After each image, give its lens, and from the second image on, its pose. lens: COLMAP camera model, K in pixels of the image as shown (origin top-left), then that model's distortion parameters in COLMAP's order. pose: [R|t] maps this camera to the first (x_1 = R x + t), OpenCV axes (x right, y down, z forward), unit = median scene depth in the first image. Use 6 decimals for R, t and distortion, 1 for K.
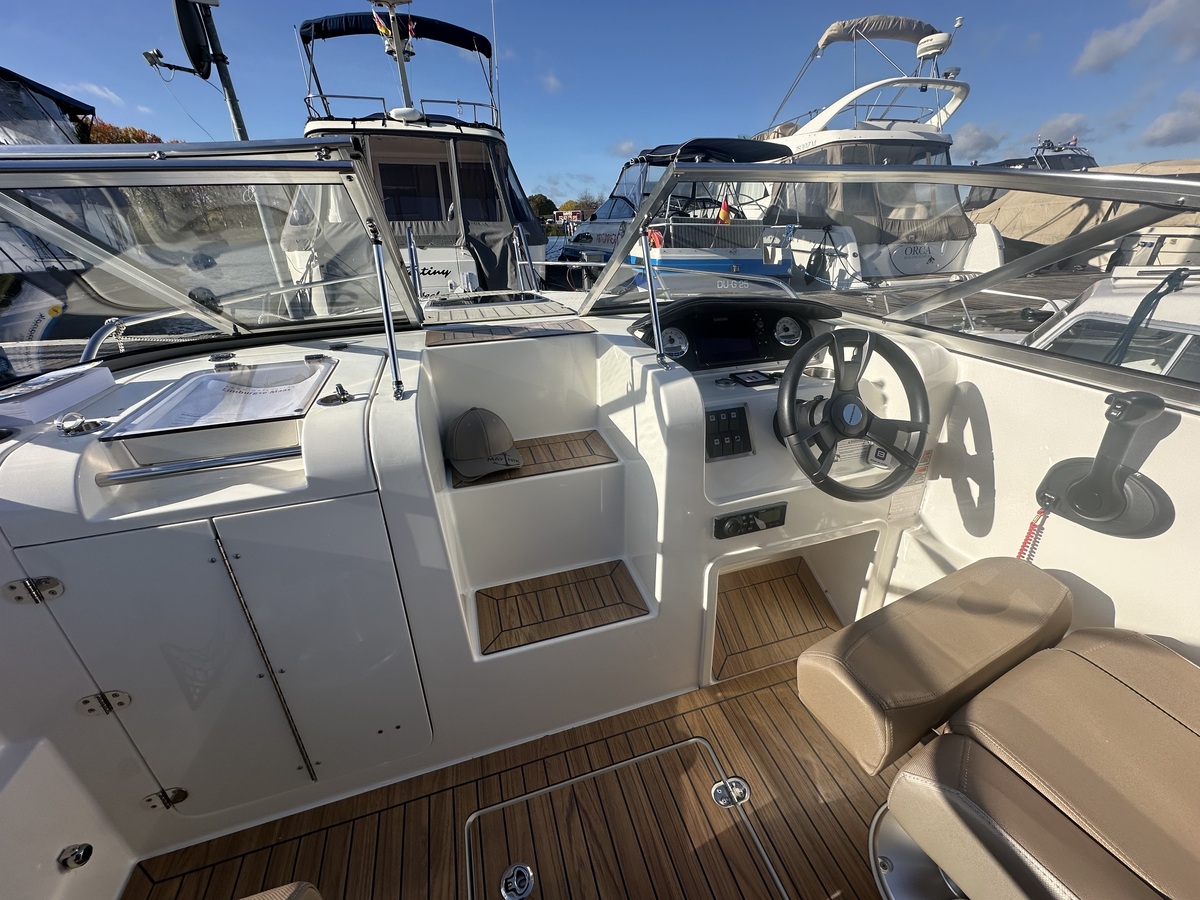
lens RADIAL K [[465.6, 0, 608.3], [0, 465.6, 456.3], [0, 0, 1]] dist [-0.012301, -0.000258]
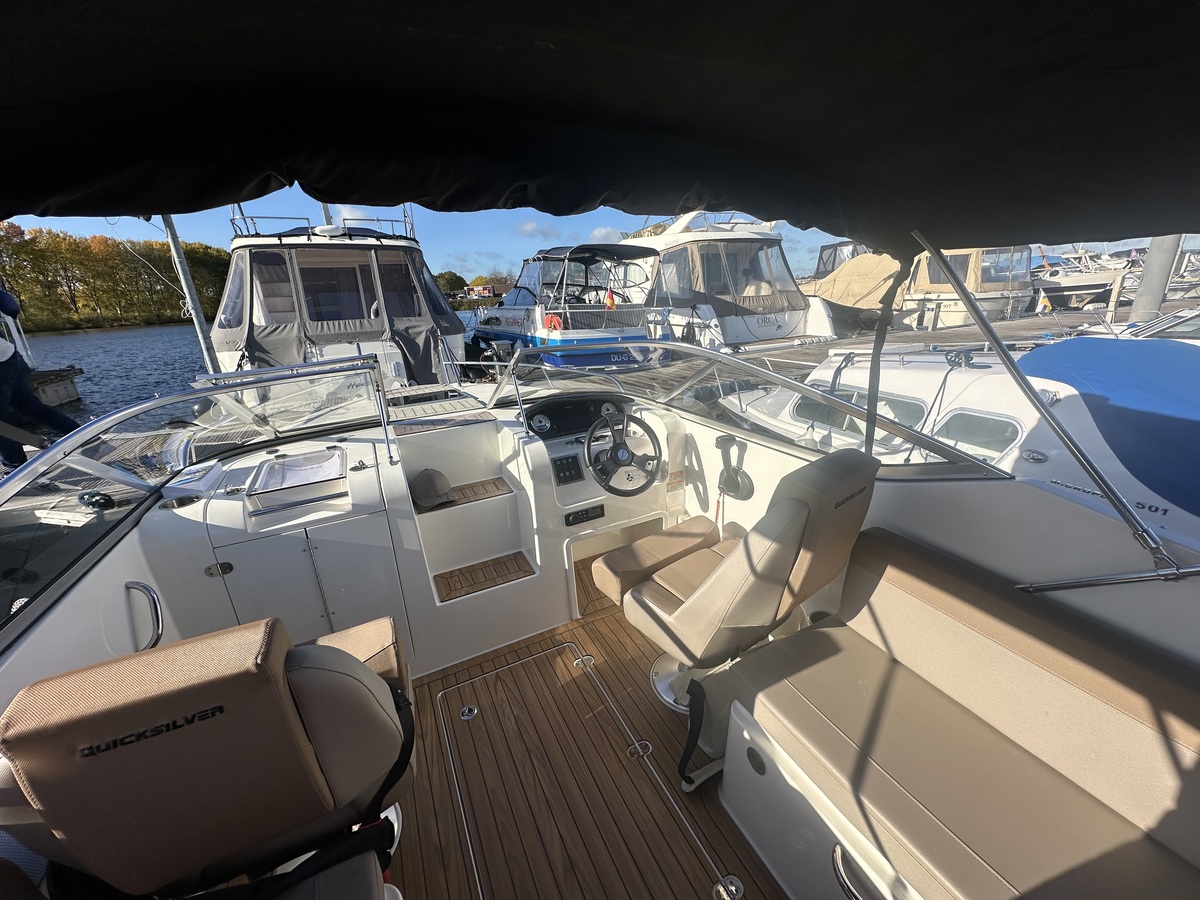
lens RADIAL K [[479.2, 0, 598.3], [0, 479.2, 449.6], [0, 0, 1]] dist [-0.002664, -0.000311]
pose [[0.987674, -0.078866, 0.135207, 0.100322], [0.097233, 0.986047, -0.135116, 0.120160], [-0.122665, 0.146597, 0.981561, -0.781061]]
